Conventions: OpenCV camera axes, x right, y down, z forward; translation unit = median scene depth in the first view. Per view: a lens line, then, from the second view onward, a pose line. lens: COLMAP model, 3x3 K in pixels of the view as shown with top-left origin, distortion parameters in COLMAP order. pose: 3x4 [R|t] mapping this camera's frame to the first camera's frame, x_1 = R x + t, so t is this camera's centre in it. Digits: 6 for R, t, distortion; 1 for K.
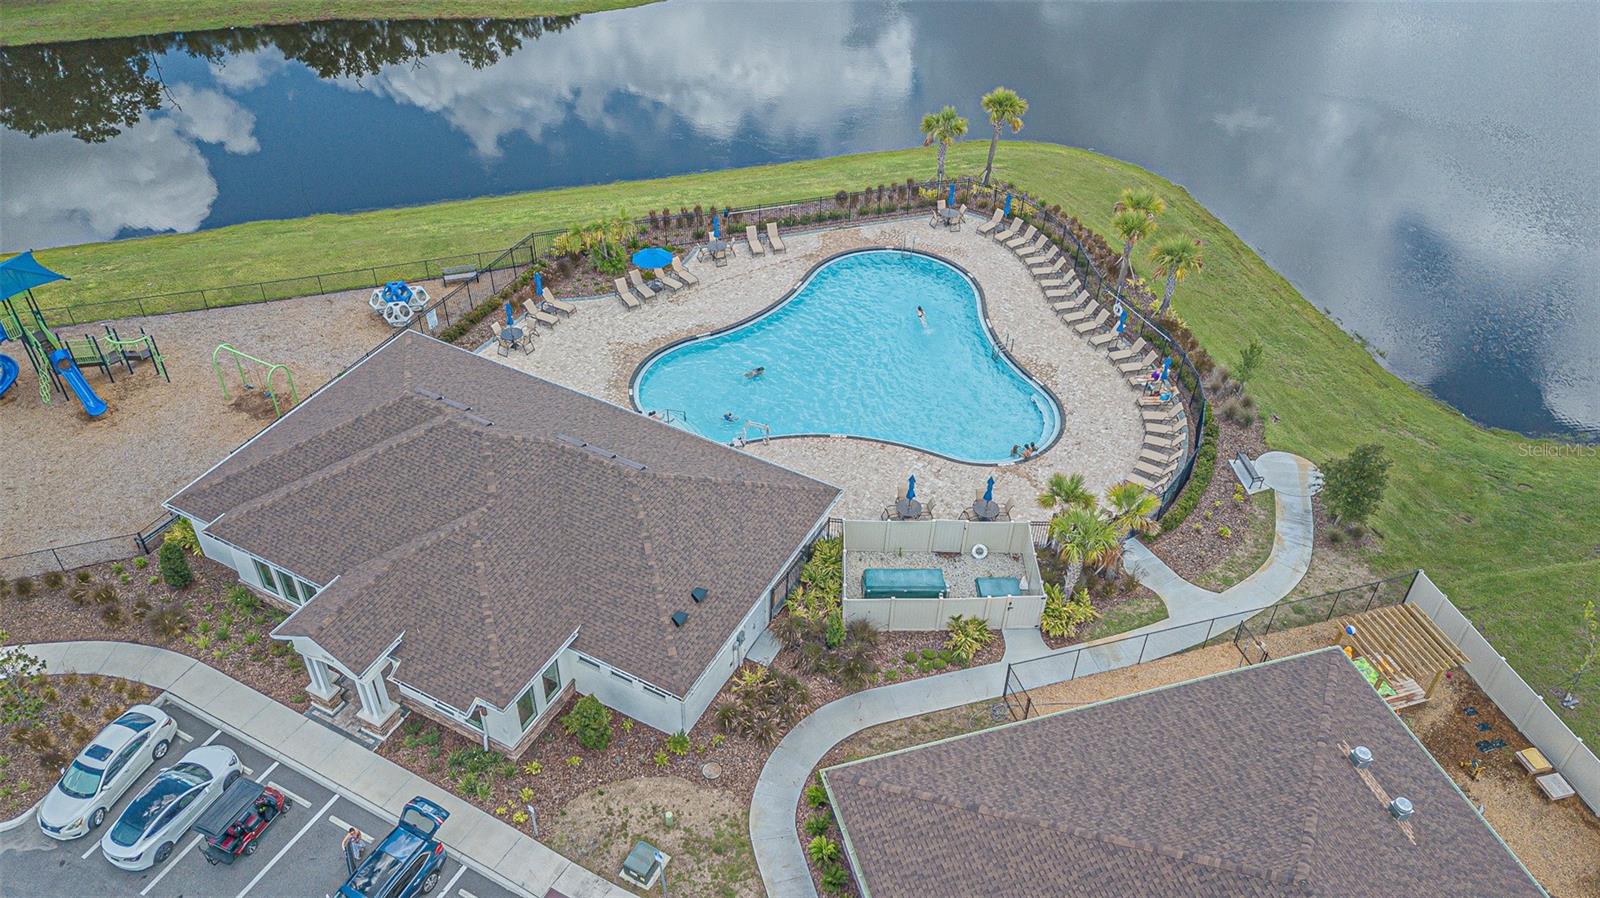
lens RADIAL K [[1230.3, 0, 800.0], [0, 1230.3, 449.0], [0, 0, 1]] dist [0.027098, -0.005681]
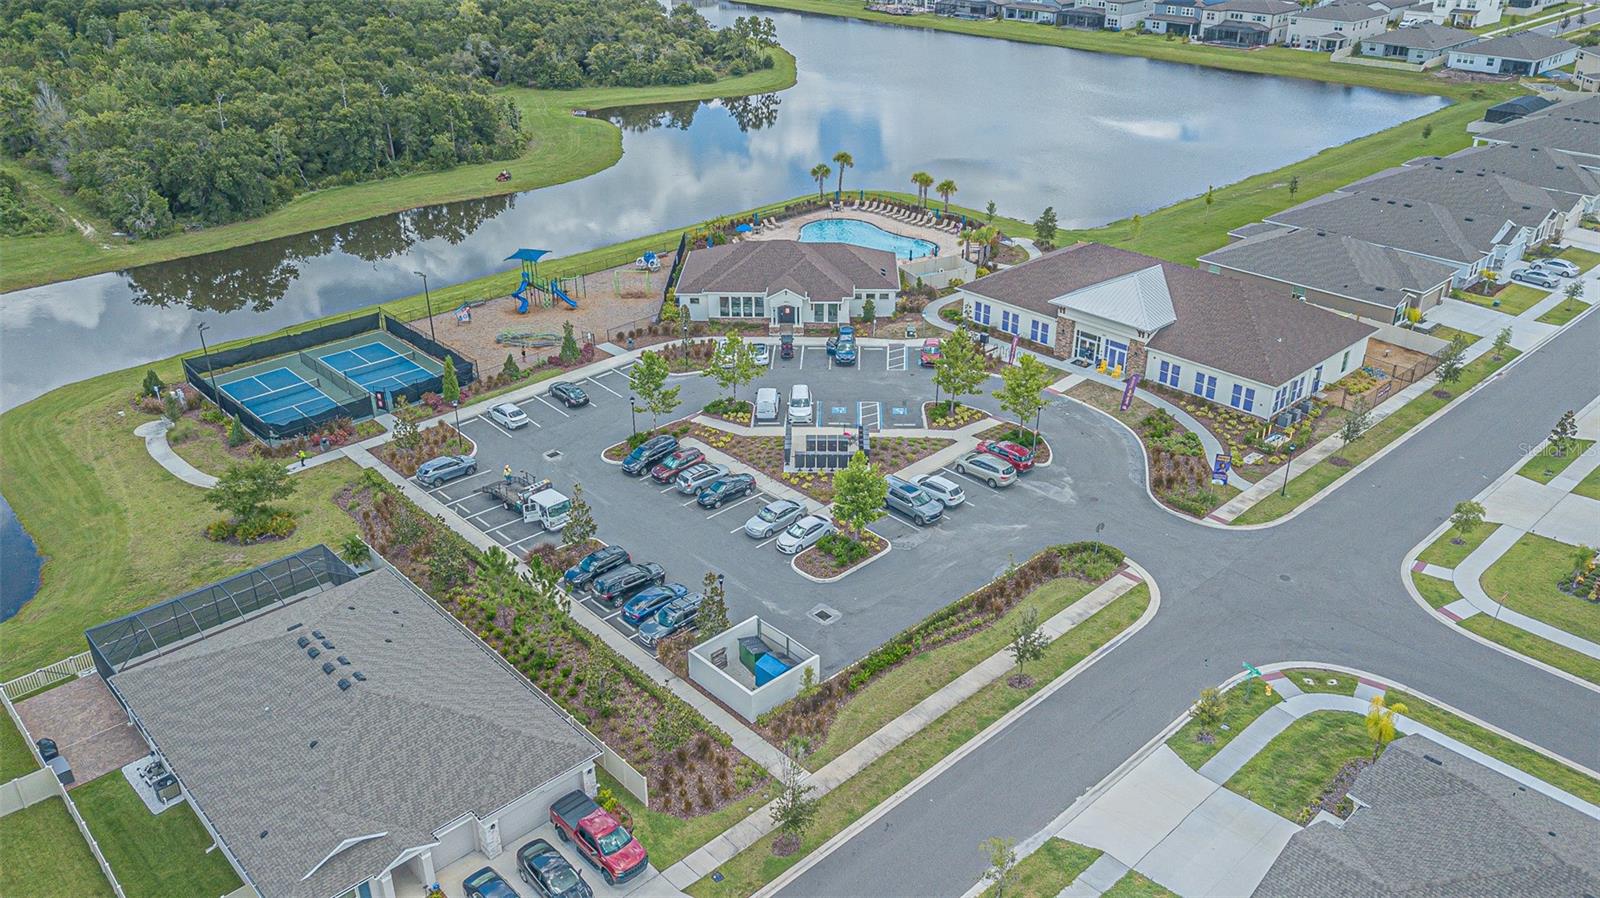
lens RADIAL K [[1230.3, 0, 800.0], [0, 1230.3, 449.0], [0, 0, 1]] dist [0.027098, -0.005681]
pose [[0.898669, -0.225701, 0.376102, -1.085038], [0.302946, 0.939465, -0.160090, 0.692132], [-0.317202, 0.257806, 0.912644, -1.114731]]
